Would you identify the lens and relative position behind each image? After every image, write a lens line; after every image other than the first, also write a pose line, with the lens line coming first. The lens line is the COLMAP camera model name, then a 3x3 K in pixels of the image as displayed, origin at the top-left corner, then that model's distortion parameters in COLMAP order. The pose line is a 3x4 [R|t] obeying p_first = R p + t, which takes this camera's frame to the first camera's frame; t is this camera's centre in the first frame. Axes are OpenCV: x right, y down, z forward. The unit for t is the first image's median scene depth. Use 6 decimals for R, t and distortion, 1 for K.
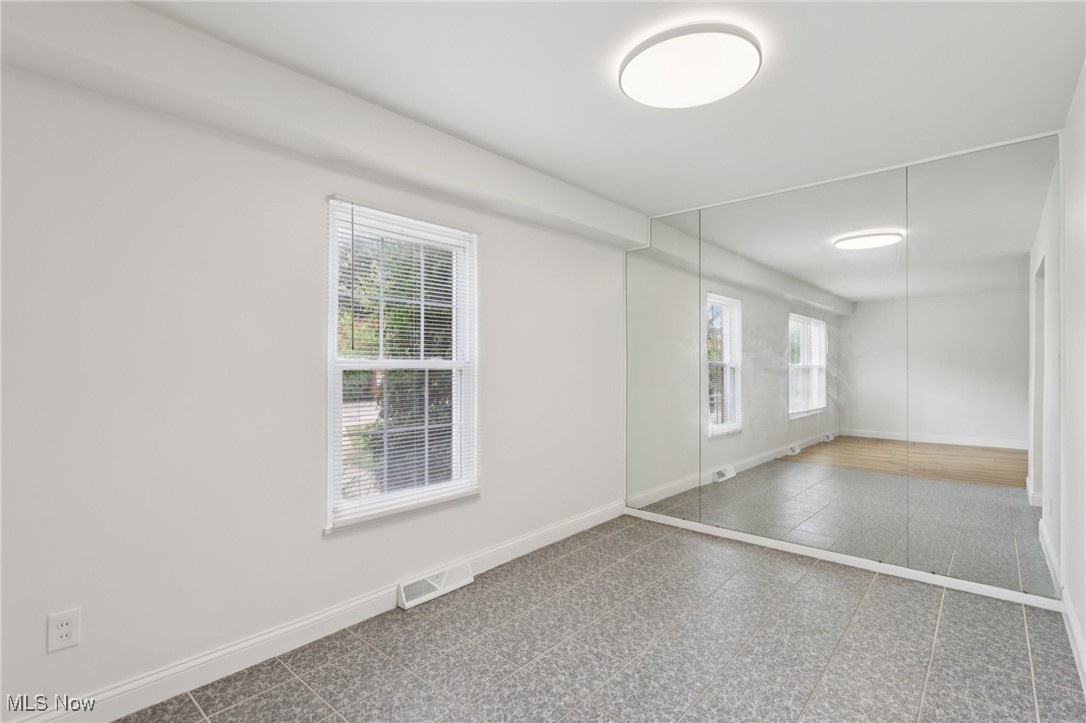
lens RADIAL K [[512.2, 0, 543.4], [0, 512.2, 366.1], [0, 0, 1]] dist [-0.000942, 0.000746]
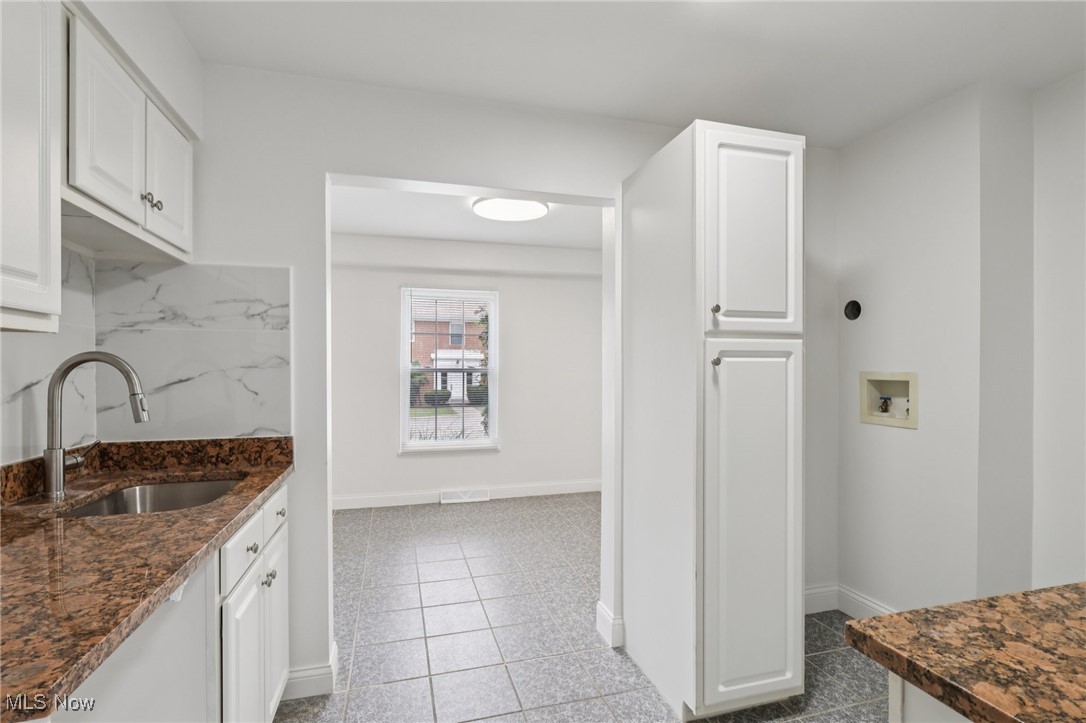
lens RADIAL K [[508.0, 0, 544.8], [0, 508.0, 372.0], [0, 0, 1]] dist [-0.001398, -0.000263]
pose [[0.840000, 0.001783, -0.542584, 0.978759], [-0.001310, 0.999998, 0.001258, -0.002118], [0.542586, -0.000346, 0.840000, -0.314954]]
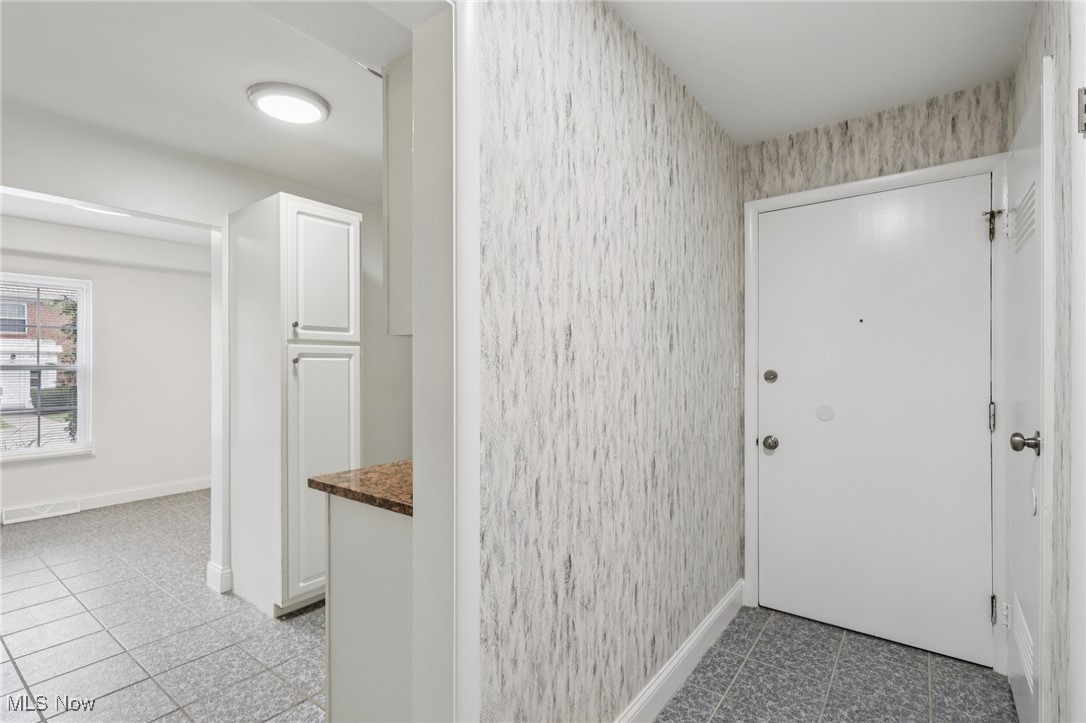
lens RADIAL K [[512.2, 0, 543.4], [0, 512.2, 366.1], [0, 0, 1]] dist [-0.000942, 0.000746]
pose [[0.997936, -0.003838, 0.064107, 1.207098], [0.003917, 0.999992, -0.001108, -0.001659], [-0.064103, 0.001357, 0.997942, -0.629522]]
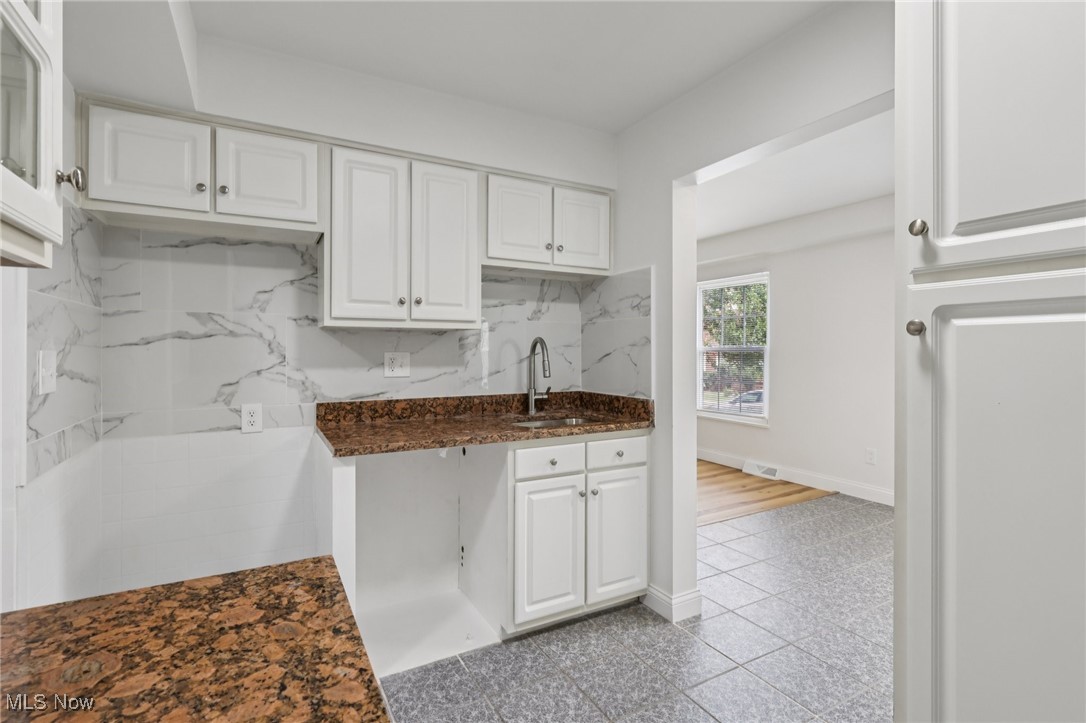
lens RADIAL K [[515.9, 0, 540.5], [0, 515.9, 347.3], [0, 0, 1]] dist [-0.001308, -0.000616]
pose [[-0.343868, -0.005278, -0.939003, 1.219700], [-0.005170, 0.999980, -0.003727, 0.000937], [0.939004, 0.003573, -0.343889, 0.217716]]
